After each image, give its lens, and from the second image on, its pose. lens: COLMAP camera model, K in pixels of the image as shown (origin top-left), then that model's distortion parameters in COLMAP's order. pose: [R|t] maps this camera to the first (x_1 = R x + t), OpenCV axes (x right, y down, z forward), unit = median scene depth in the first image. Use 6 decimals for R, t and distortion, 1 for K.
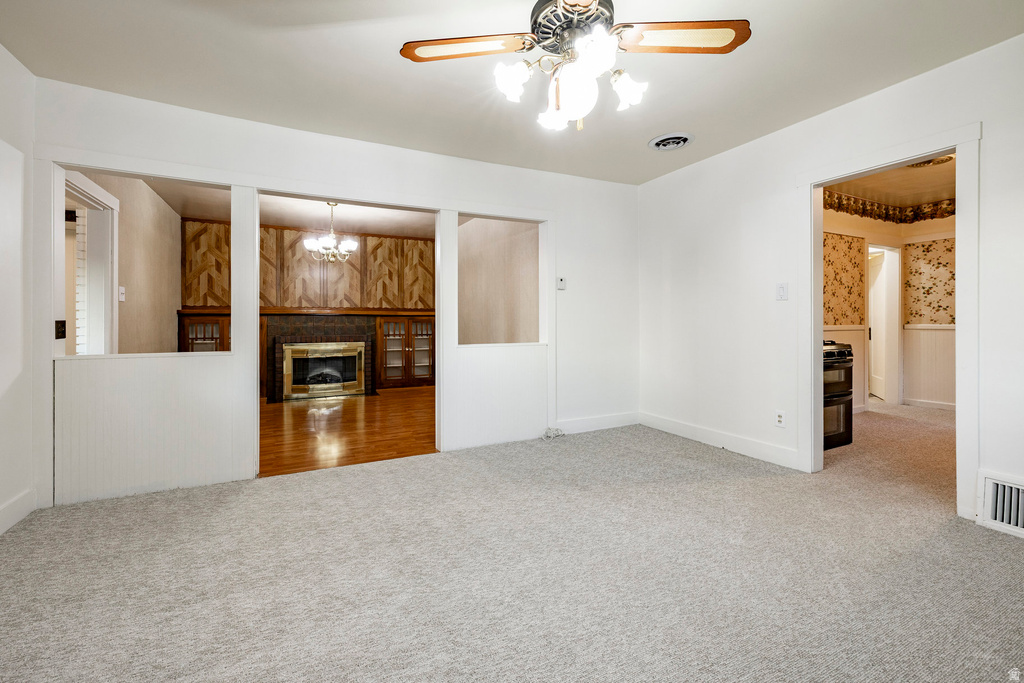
lens RADIAL K [[437.8, 0, 513.1], [0, 437.8, 318.0], [0, 0, 1]] dist [-0.000441, 0.000036]
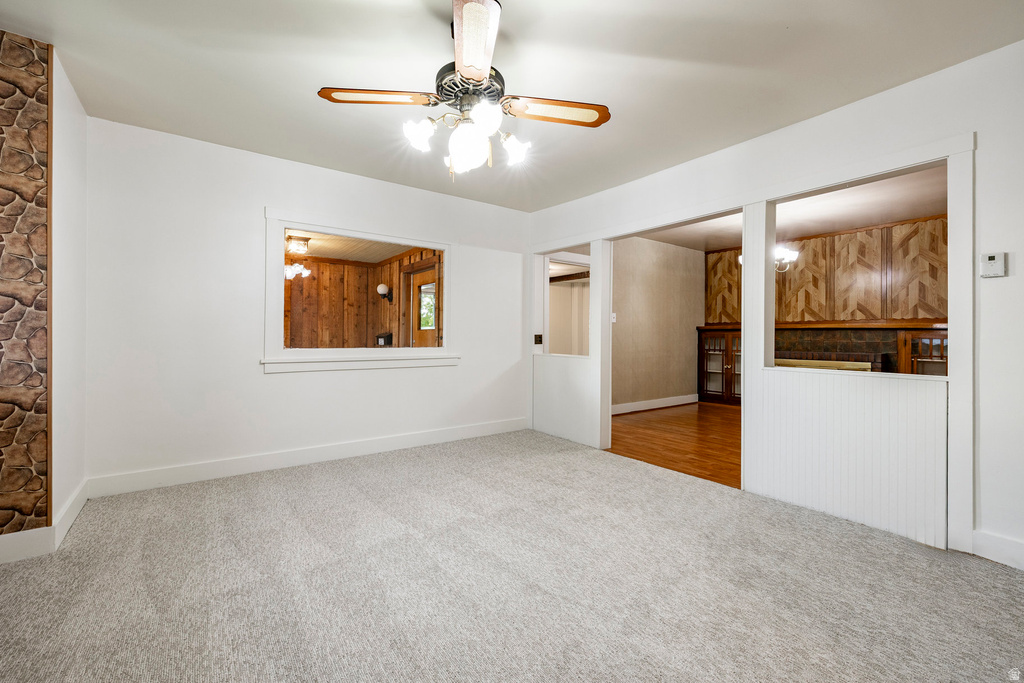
lens RADIAL K [[434.0, 0, 509.9], [0, 434.0, 329.8], [0, 0, 1]] dist [-0.000980, -0.000101]
pose [[0.156771, -0.008287, -0.987600, 0.577522], [0.002715, 0.999965, -0.007960, -0.000793], [0.987631, -0.001433, 0.156788, 0.402527]]
